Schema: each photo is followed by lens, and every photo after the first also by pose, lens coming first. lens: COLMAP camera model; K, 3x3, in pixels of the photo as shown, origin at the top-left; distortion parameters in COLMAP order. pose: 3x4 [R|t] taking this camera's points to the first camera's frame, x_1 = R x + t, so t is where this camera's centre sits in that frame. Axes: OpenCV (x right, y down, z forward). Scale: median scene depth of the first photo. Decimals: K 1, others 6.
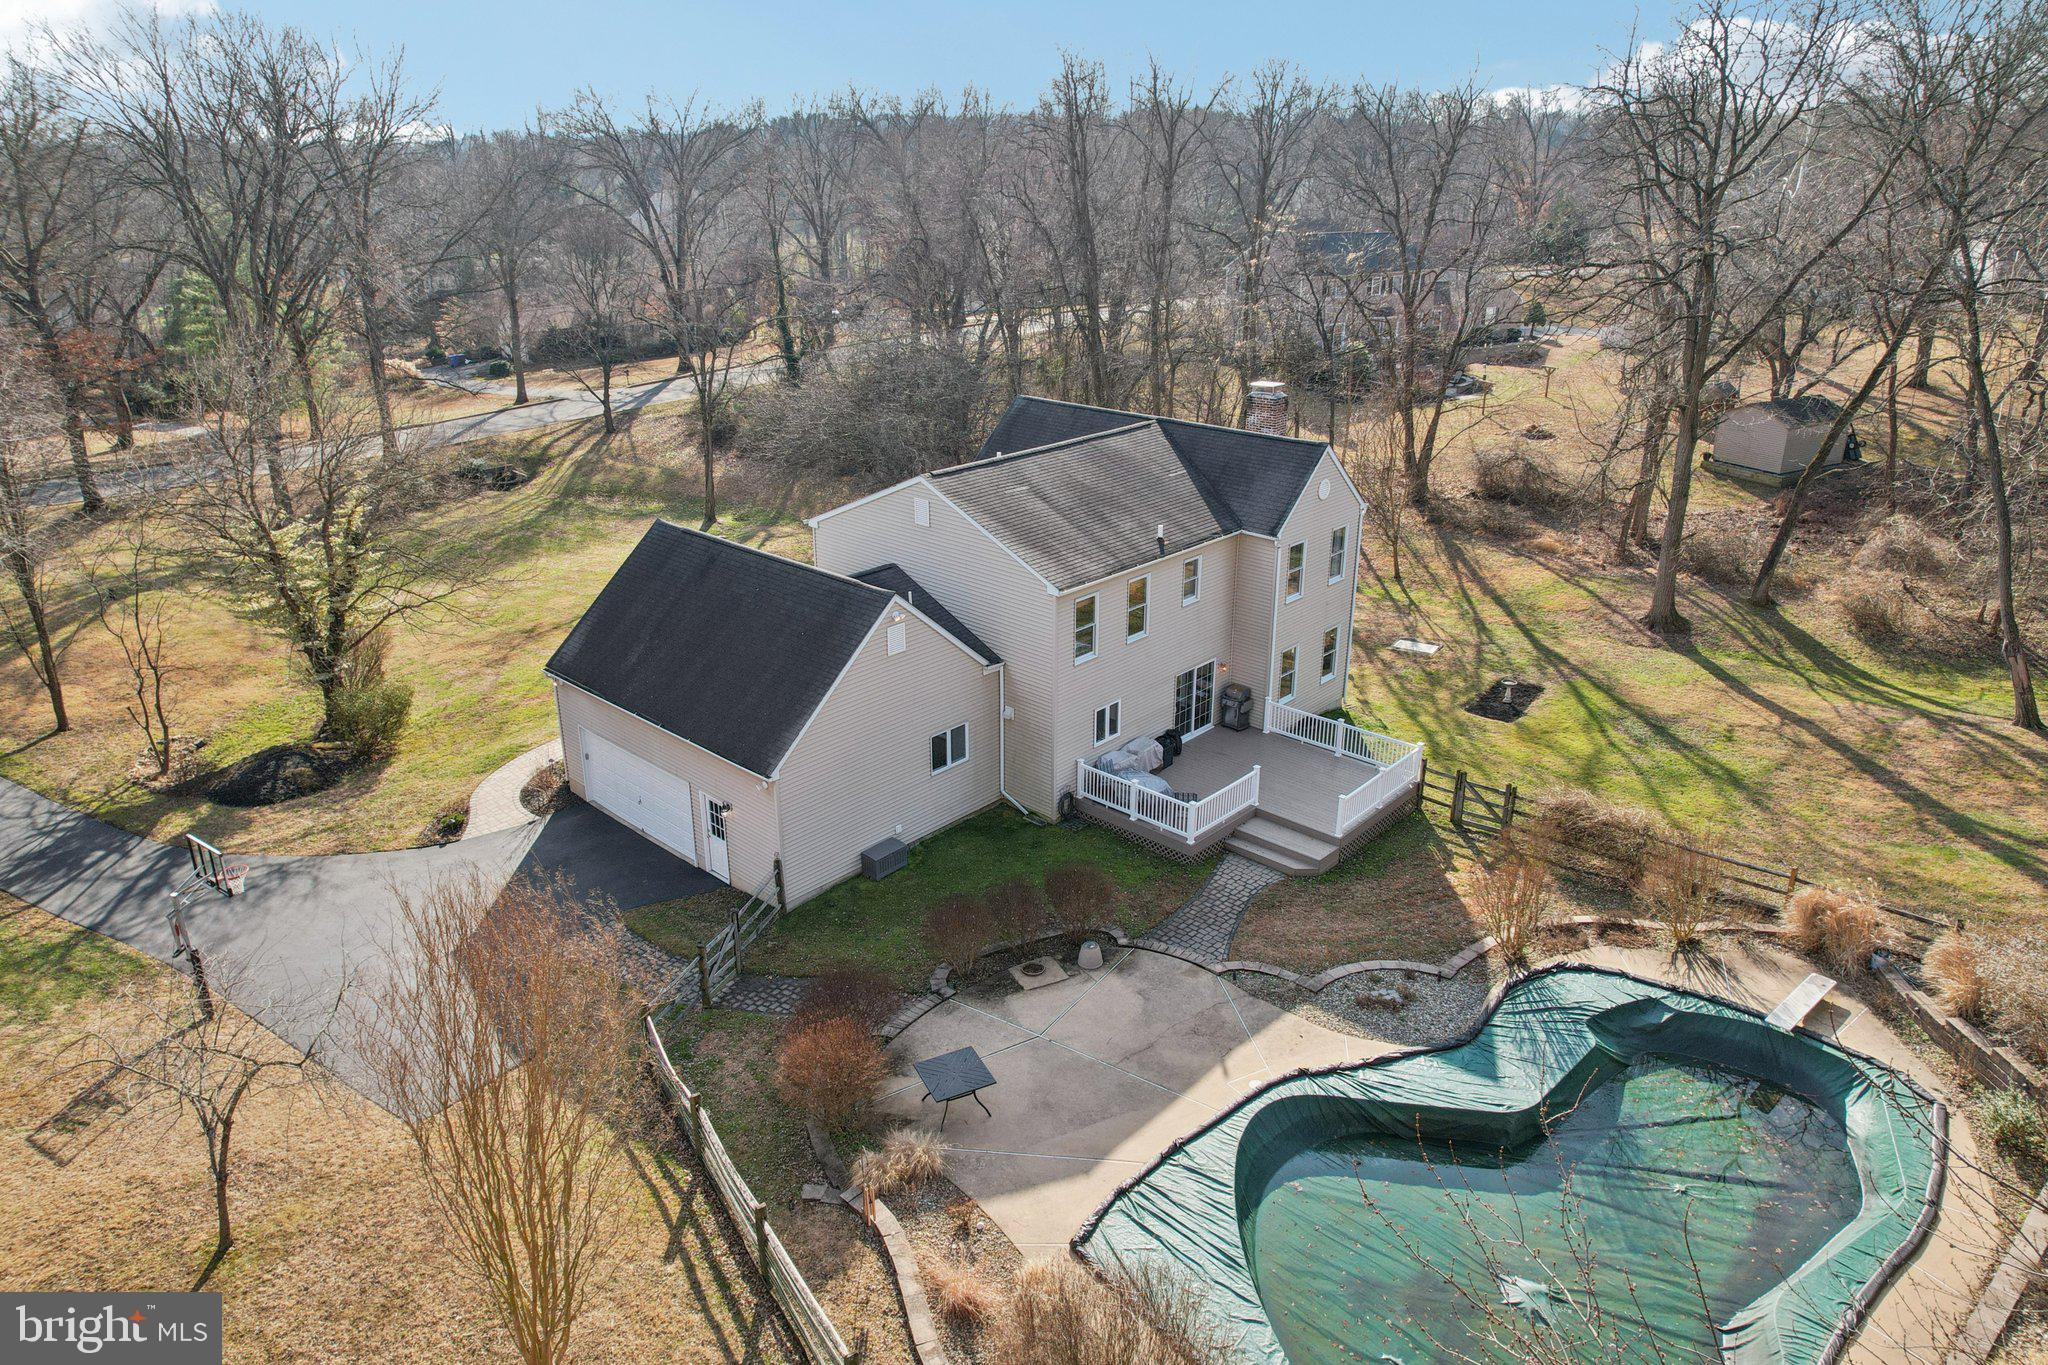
lens RADIAL K [[1305.1, 0, 1025.5], [0, 1305.1, 683.5], [0, 0, 1]] dist [-0.036800, 0.009136]
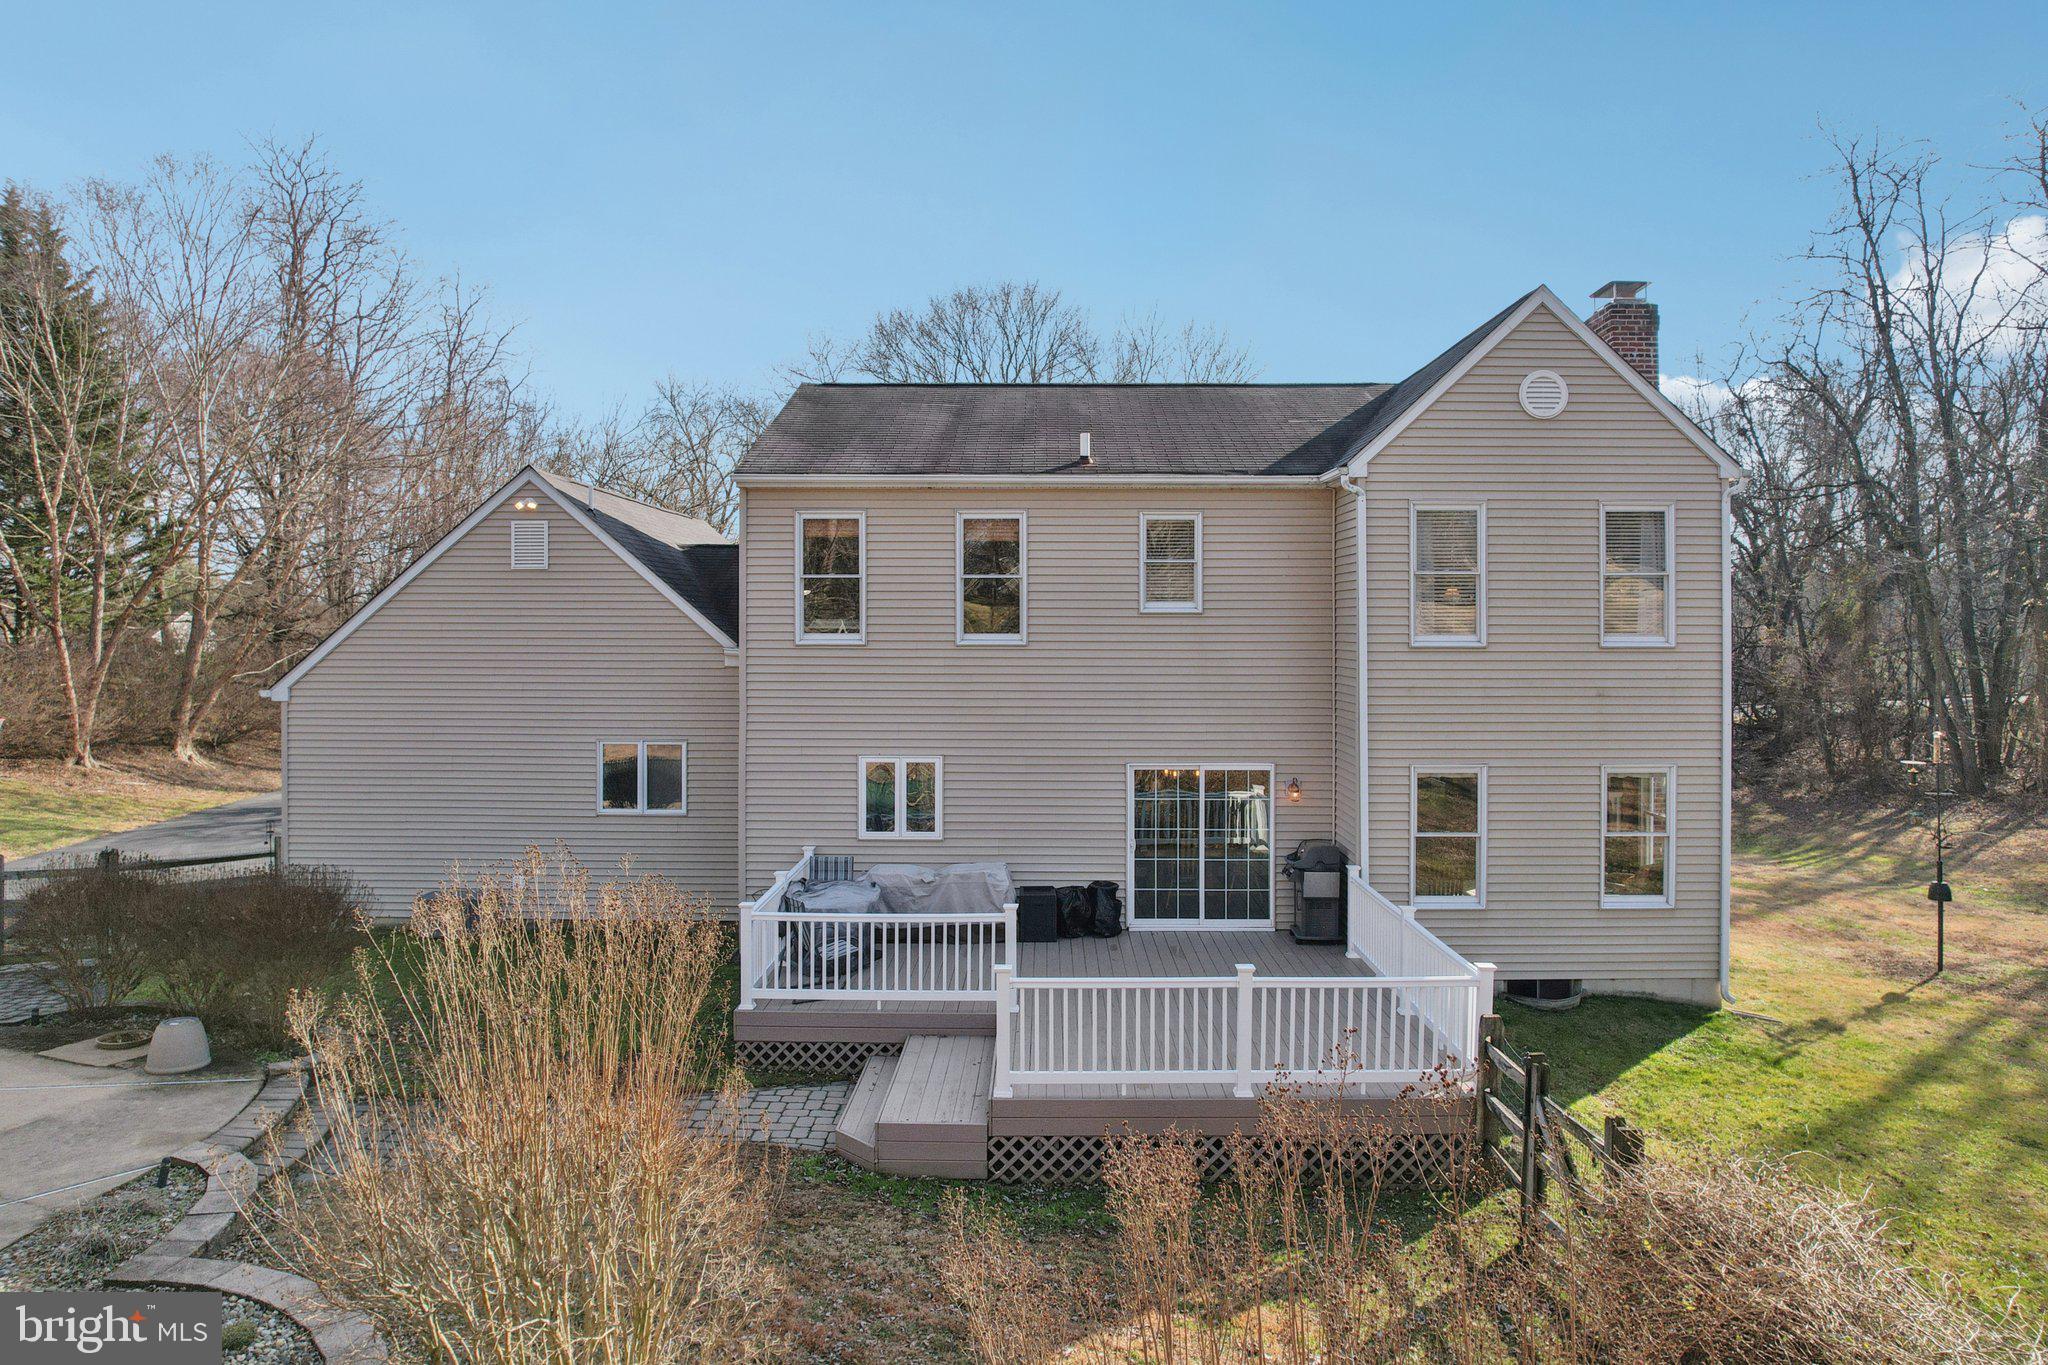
lens RADIAL K [[1305.1, 0, 1023.8], [0, 1305.1, 667.8], [0, 0, 1]] dist [-0.036800, 0.009136]
pose [[0.687474, 0.025606, -0.725757, 0.447668], [-0.288811, 0.926587, -0.240884, 0.087979], [0.666309, 0.375208, 0.644400, 0.697598]]
